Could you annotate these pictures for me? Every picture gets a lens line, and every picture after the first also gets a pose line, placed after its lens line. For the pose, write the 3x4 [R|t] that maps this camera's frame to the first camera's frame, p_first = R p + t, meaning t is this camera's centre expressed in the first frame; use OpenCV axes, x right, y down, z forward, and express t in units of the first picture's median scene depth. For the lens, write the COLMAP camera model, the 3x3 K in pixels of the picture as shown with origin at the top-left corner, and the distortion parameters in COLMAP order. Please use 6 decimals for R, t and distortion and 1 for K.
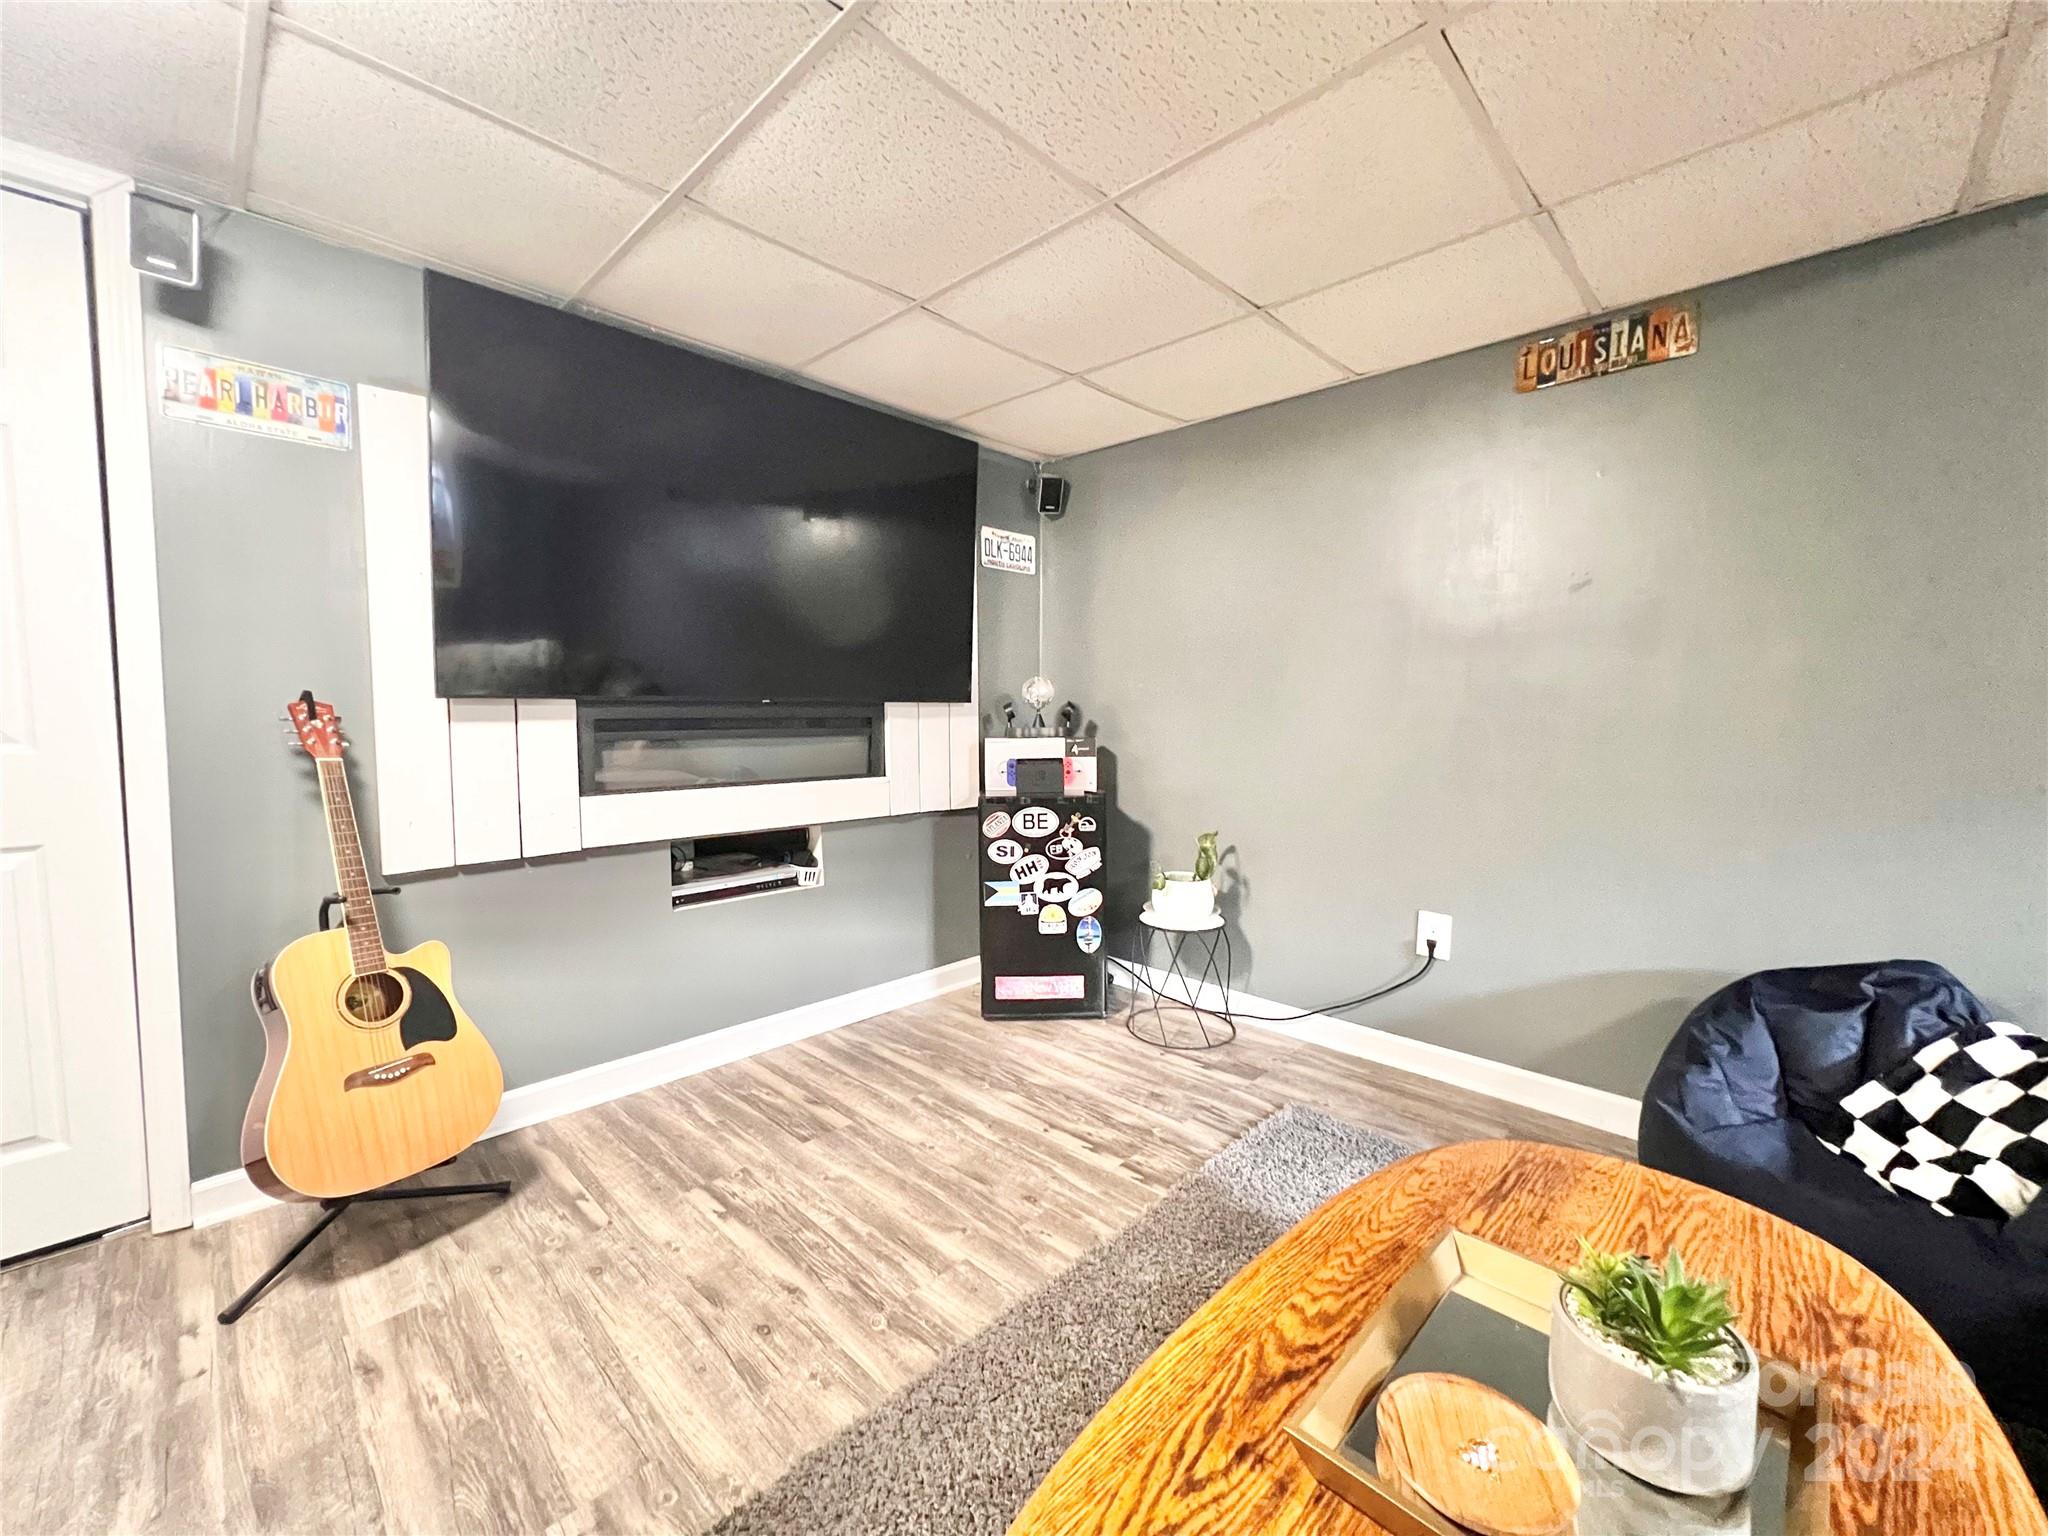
lens RADIAL K [[821.2, 0, 1020.1], [0, 821.2, 762.5], [0, 0, 1]] dist [-0.000199, -0.000064]
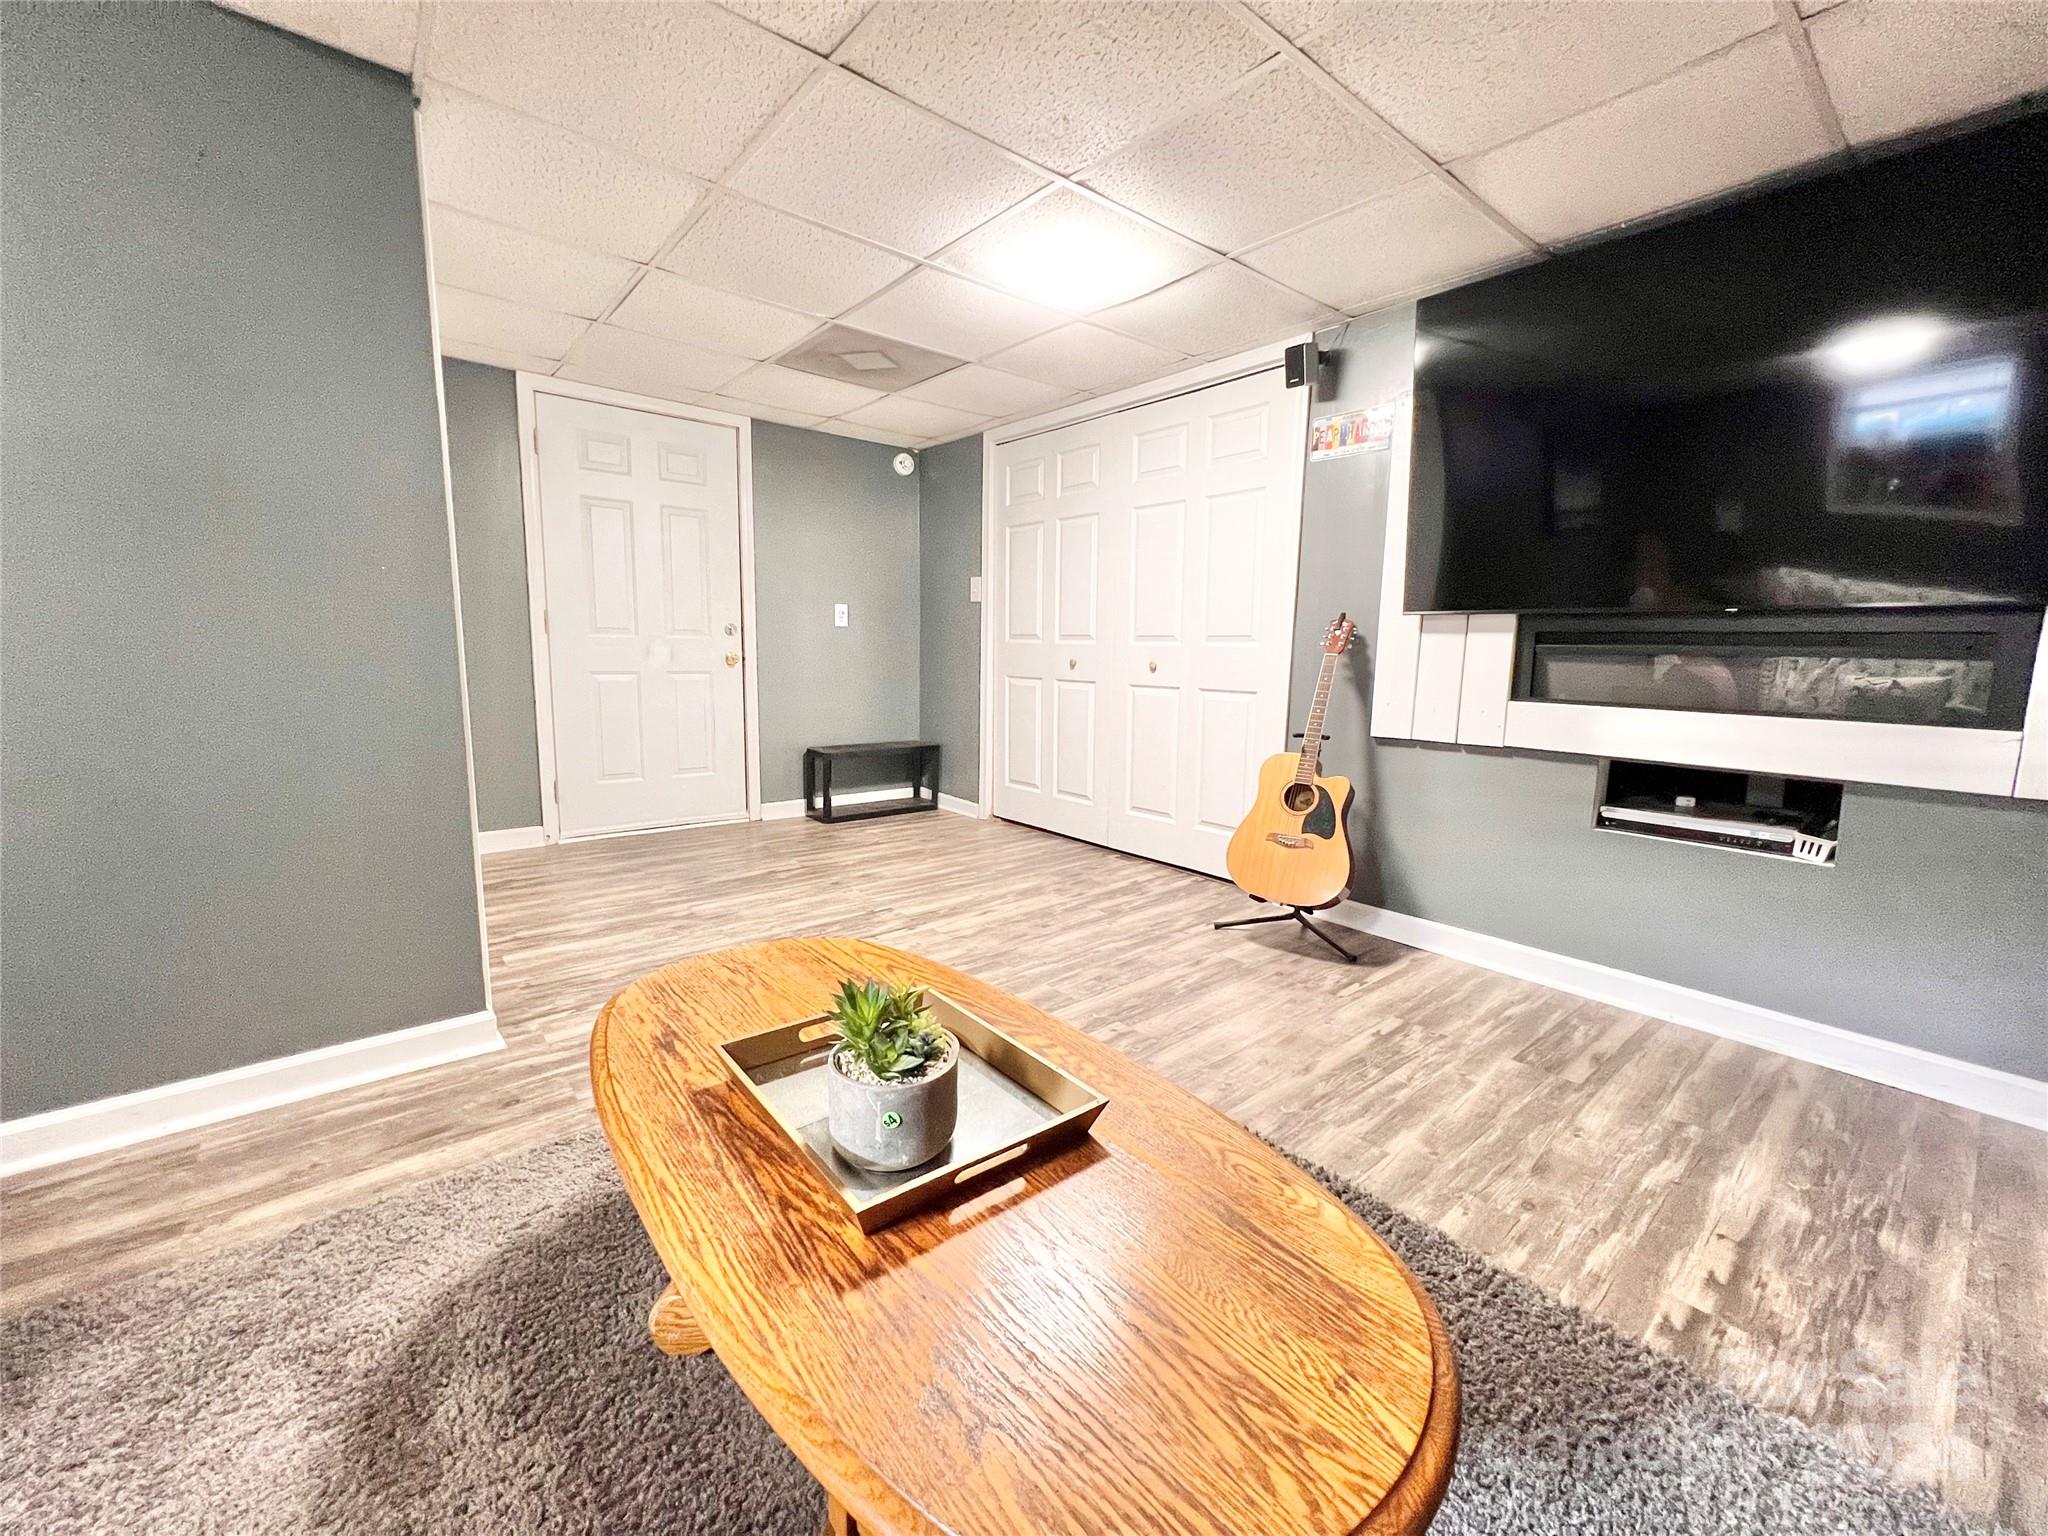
lens RADIAL K [[821.2, 0, 1020.1], [0, 821.2, 762.5], [0, 0, 1]] dist [-0.000199, -0.000064]
pose [[-0.103682, 0.137598, -0.985047, 0.764371], [-0.081283, 0.985899, 0.146273, 0.017215], [0.991284, 0.095234, -0.091035, 0.500597]]
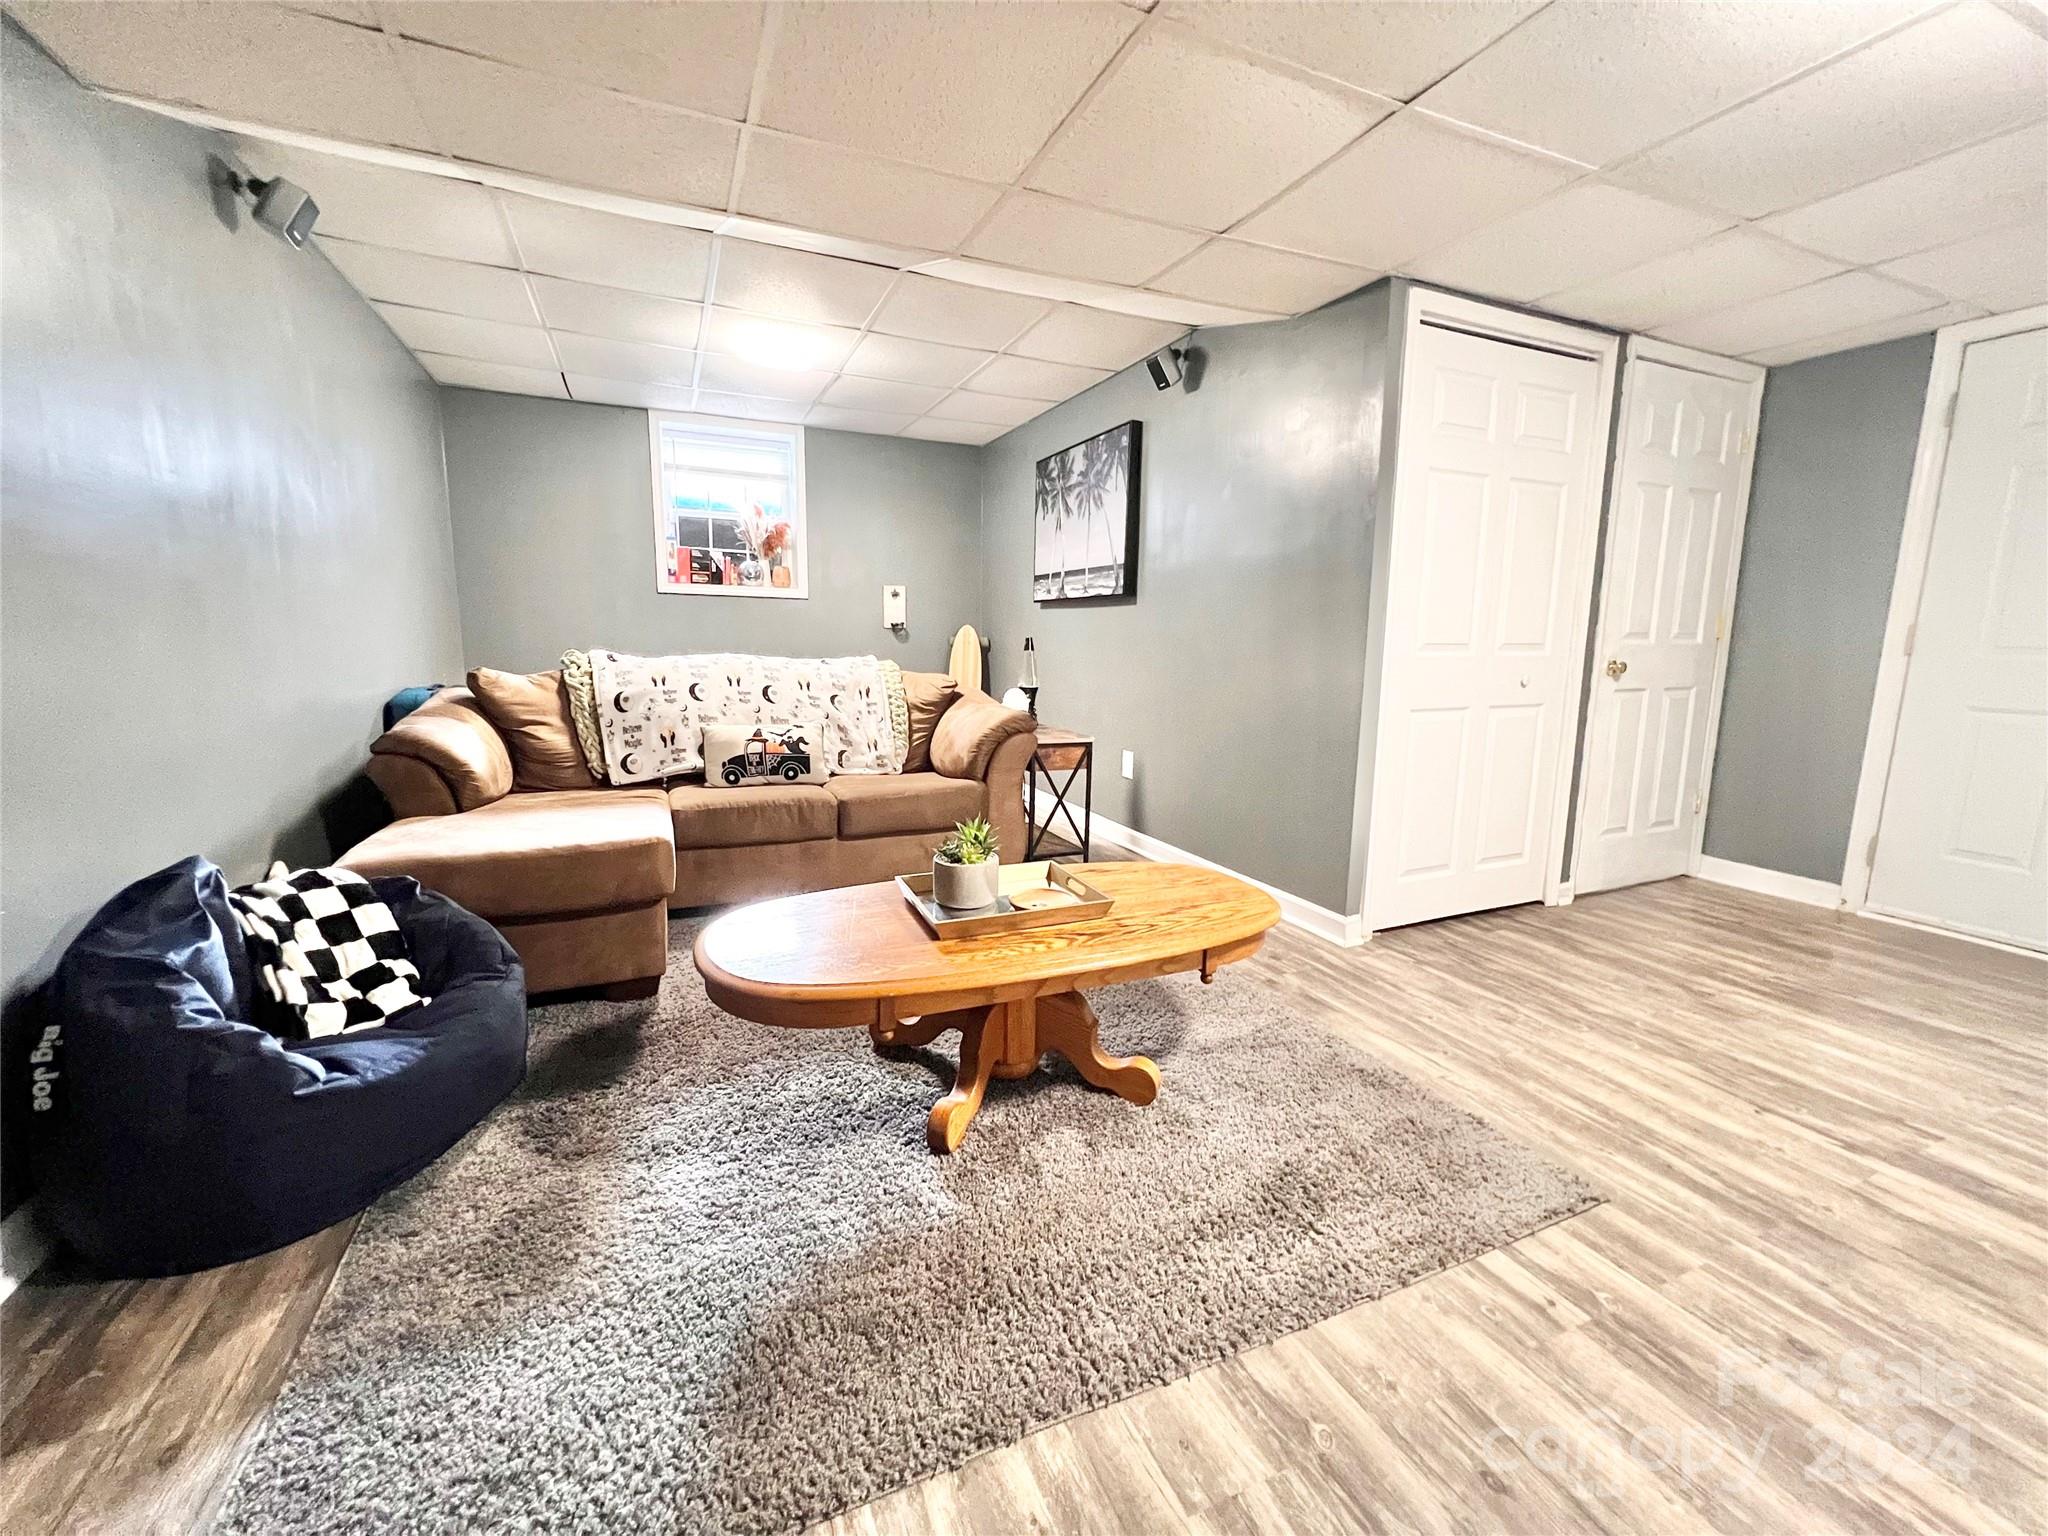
lens RADIAL K [[827.7, 0, 1022.8], [0, 827.7, 760.6], [0, 0, 1]] dist [-0.001403, -0.000292]
pose [[-0.929523, -0.073063, 0.361453, -0.110317], [0.005117, 0.977526, 0.210751, -0.049119], [-0.368728, 0.197747, -0.908260, 1.247201]]
